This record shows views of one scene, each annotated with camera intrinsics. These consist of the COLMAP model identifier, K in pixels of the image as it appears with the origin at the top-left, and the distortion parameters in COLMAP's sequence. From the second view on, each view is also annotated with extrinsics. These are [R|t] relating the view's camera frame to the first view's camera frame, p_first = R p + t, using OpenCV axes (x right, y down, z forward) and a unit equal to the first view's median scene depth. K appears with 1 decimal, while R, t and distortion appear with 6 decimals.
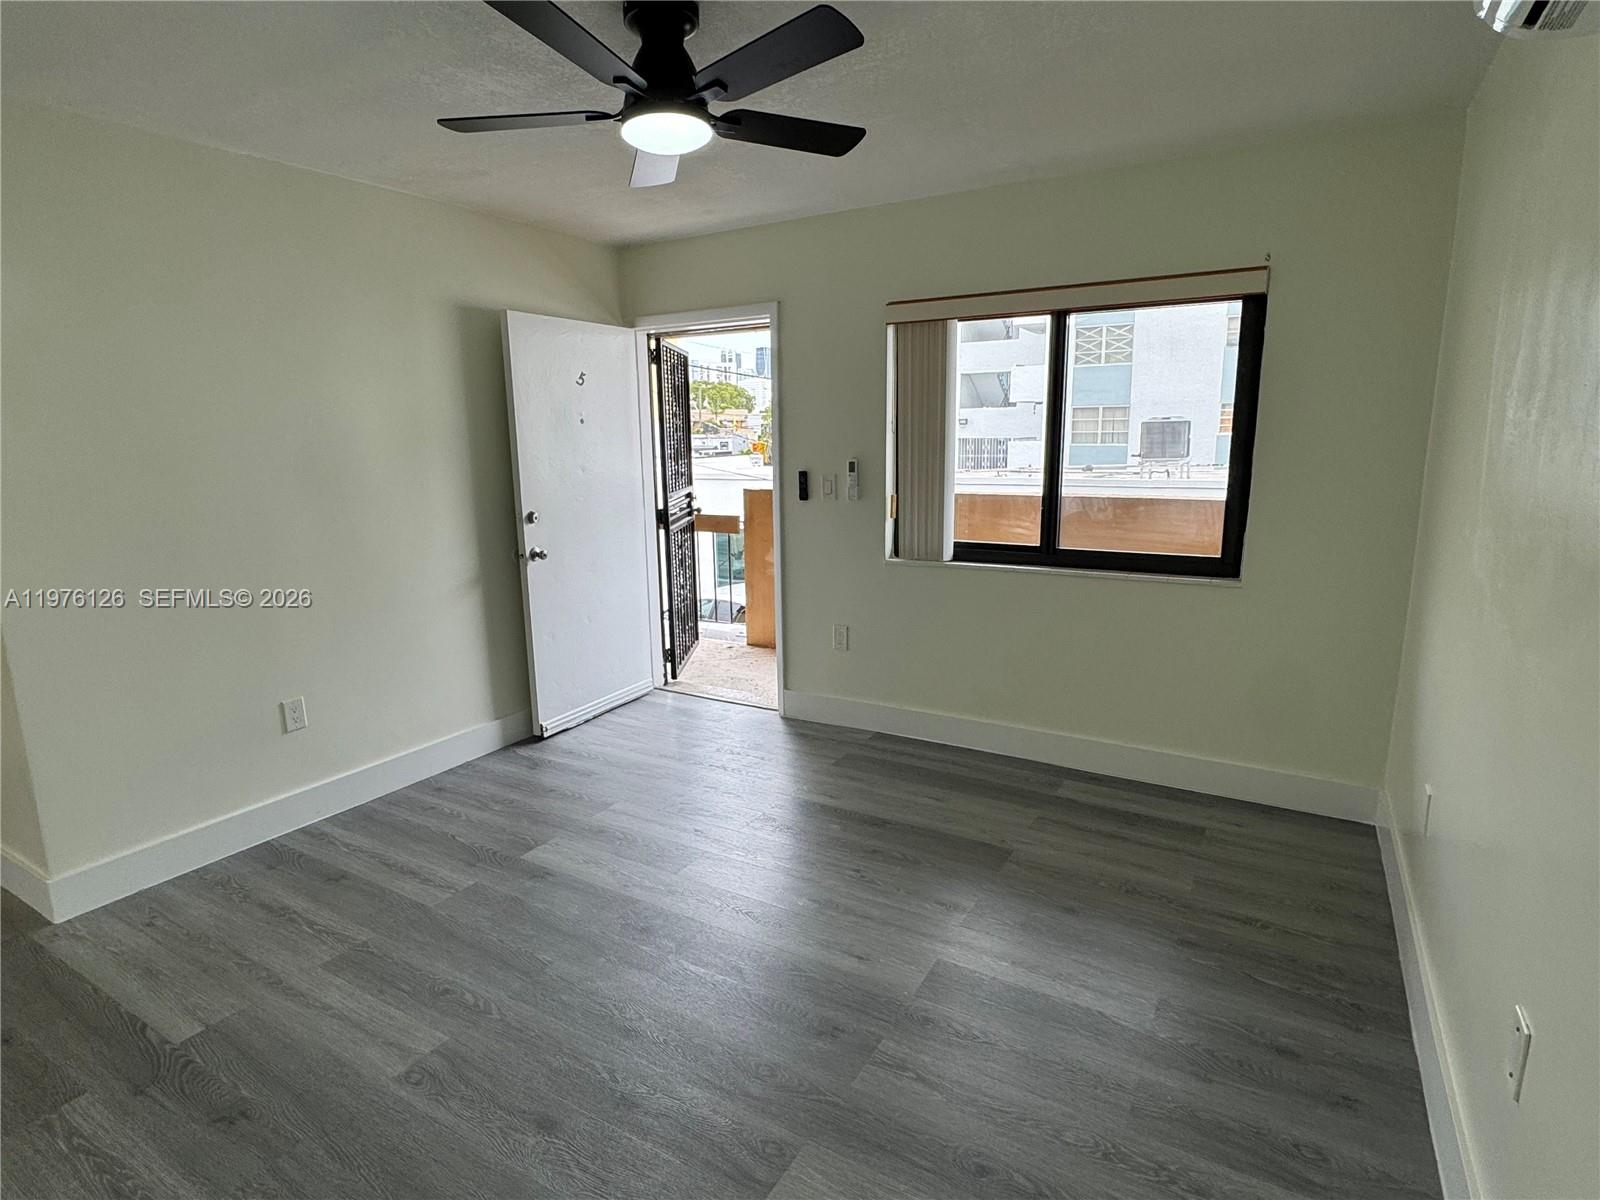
lens RADIAL K [[851.9, 0, 794.7], [0, 851.9, 595.4], [0, 0, 1]] dist [-0.000133, -0.000830]
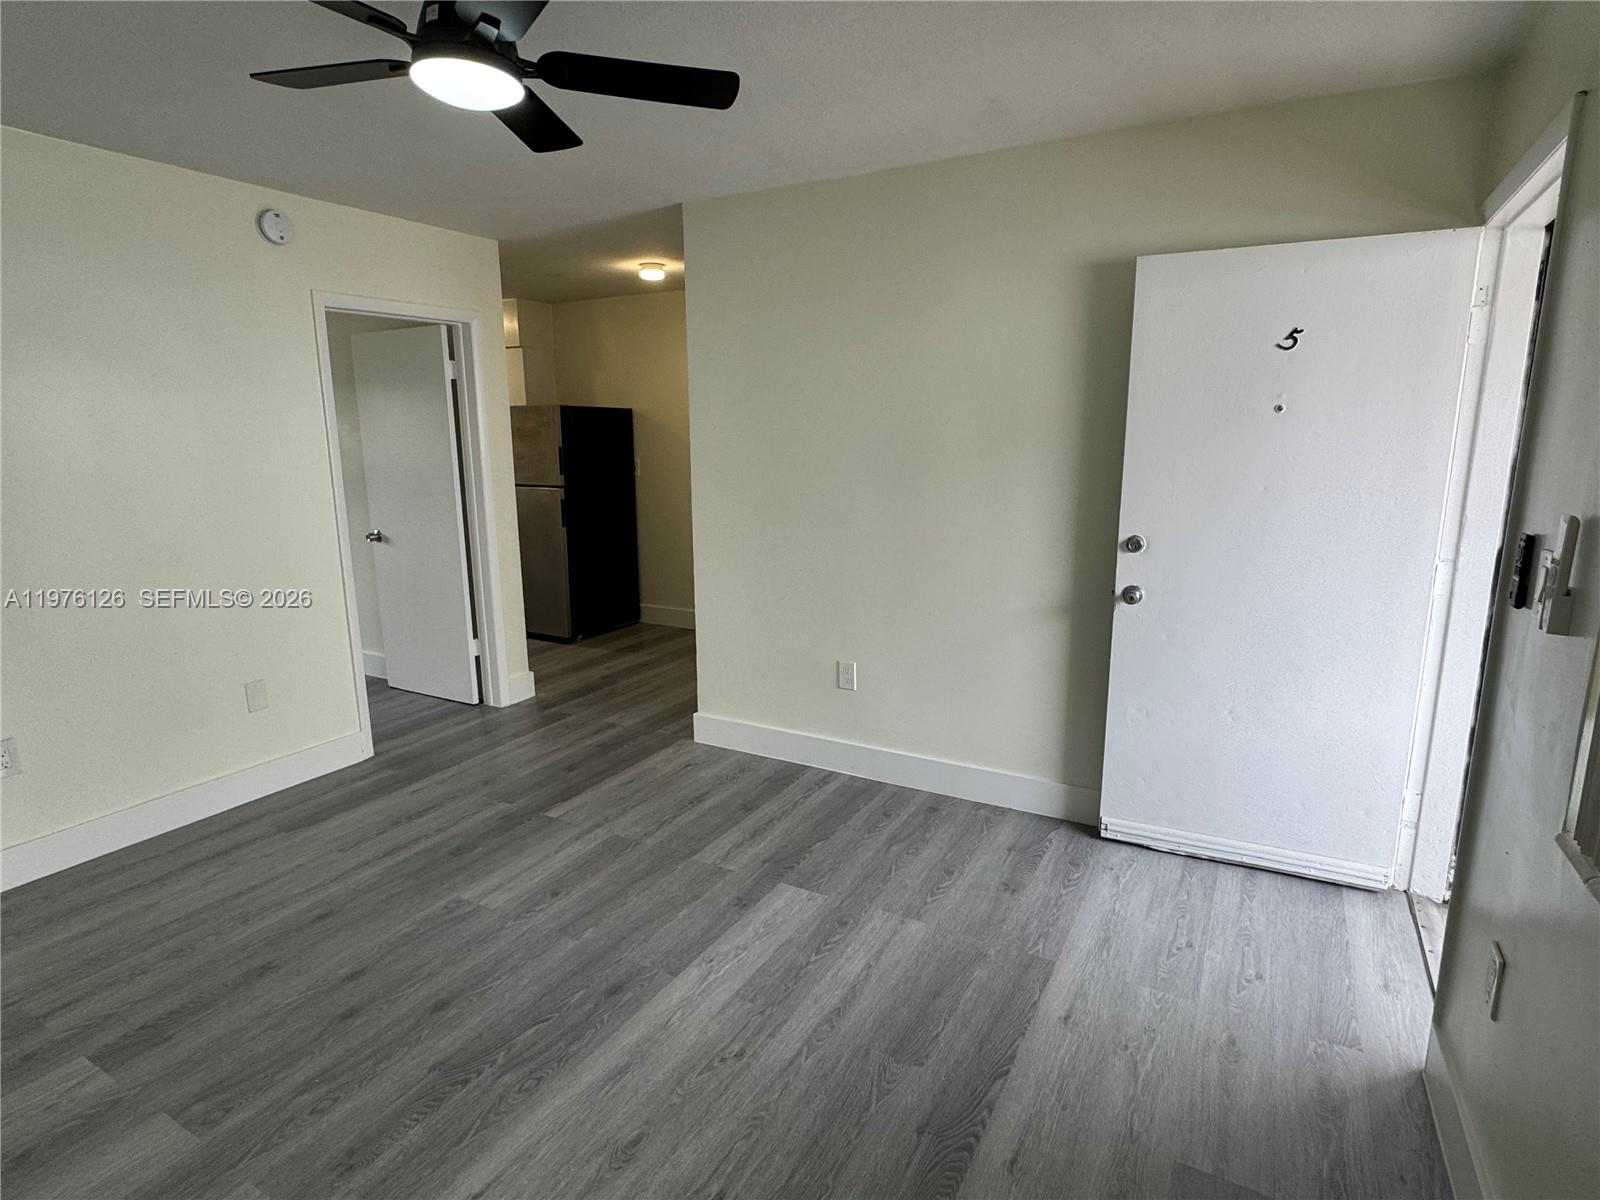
lens RADIAL K [[851.9, 0, 794.7], [0, 851.9, 595.4], [0, 0, 1]] dist [-0.000133, -0.000830]
pose [[0.026464, 0.206079, -0.978177, 0.523447], [-0.181158, 0.963307, 0.198045, -0.184031], [0.983098, 0.171963, 0.062826, 0.889083]]
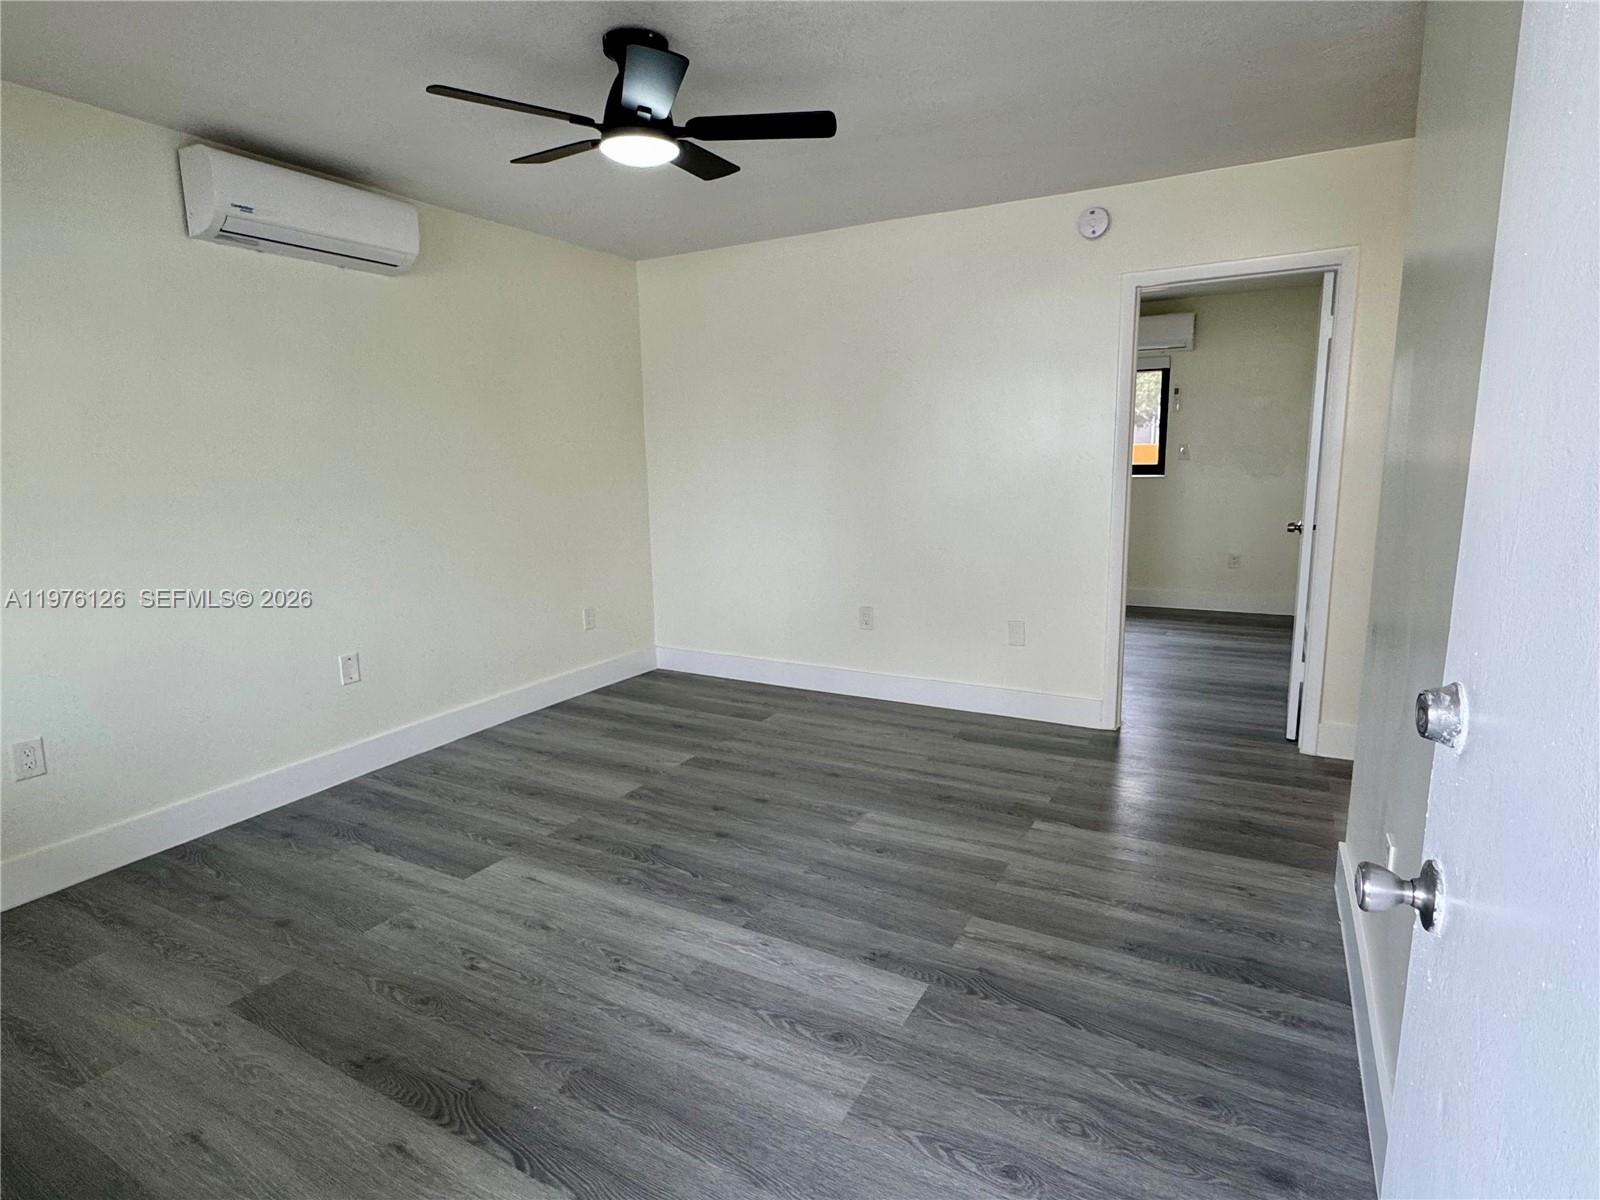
lens RADIAL K [[851.9, 0, 794.7], [0, 851.9, 595.4], [0, 0, 1]] dist [-0.000133, -0.000830]
pose [[-0.998932, 0.039532, -0.023918, -0.203291], [0.028590, 0.935509, 0.352143, -0.247669], [0.036297, 0.351083, -0.935640, 1.526761]]
